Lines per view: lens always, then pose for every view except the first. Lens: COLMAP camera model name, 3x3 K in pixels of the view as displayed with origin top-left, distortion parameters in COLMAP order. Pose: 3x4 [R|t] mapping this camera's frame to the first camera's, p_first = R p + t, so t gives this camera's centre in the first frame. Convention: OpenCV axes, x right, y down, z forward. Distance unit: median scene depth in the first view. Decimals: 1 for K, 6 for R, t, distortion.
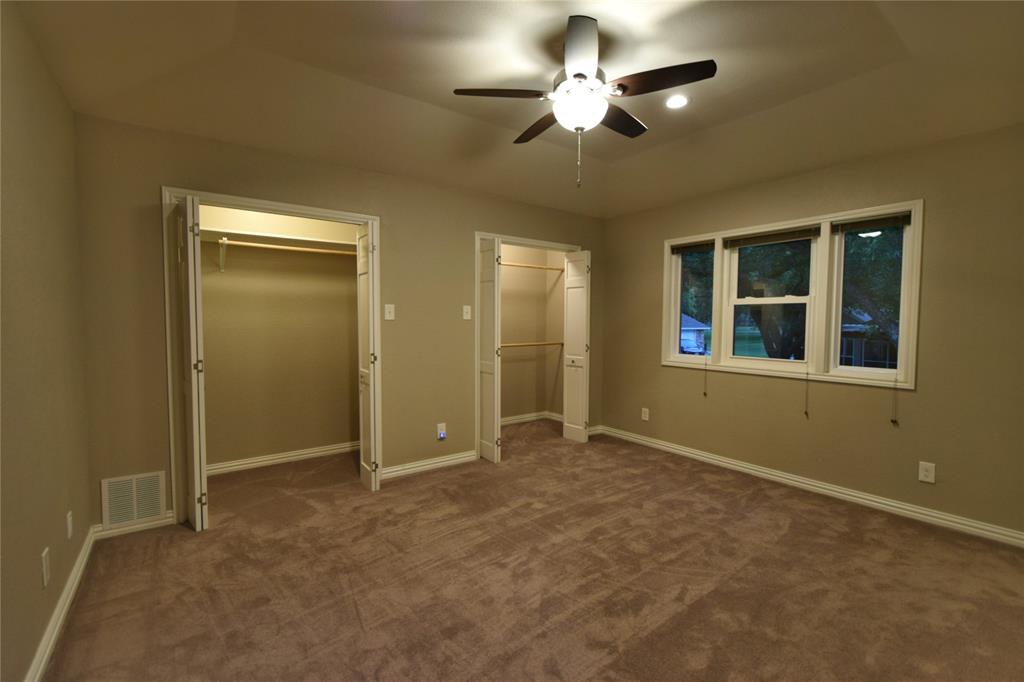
lens RADIAL K [[448.8, 0, 512.8], [0, 448.8, 340.2], [0, 0, 1]] dist [-0.000182, -0.003757]
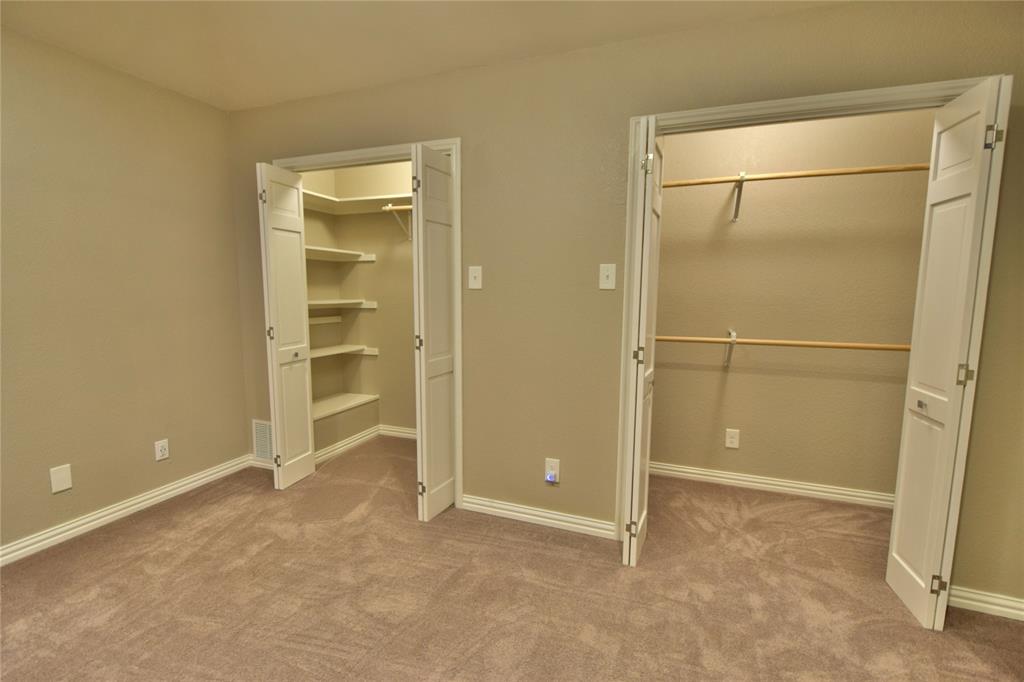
lens RADIAL K [[448.8, 0, 511.5], [0, 448.8, 339.1], [0, 0, 1]] dist [-0.000182, -0.003757]
pose [[0.540348, 0.094101, -0.836163, 0.364914], [-0.044796, 0.995535, 0.083088, -0.030680], [0.840249, -0.007440, 0.542150, 0.732280]]
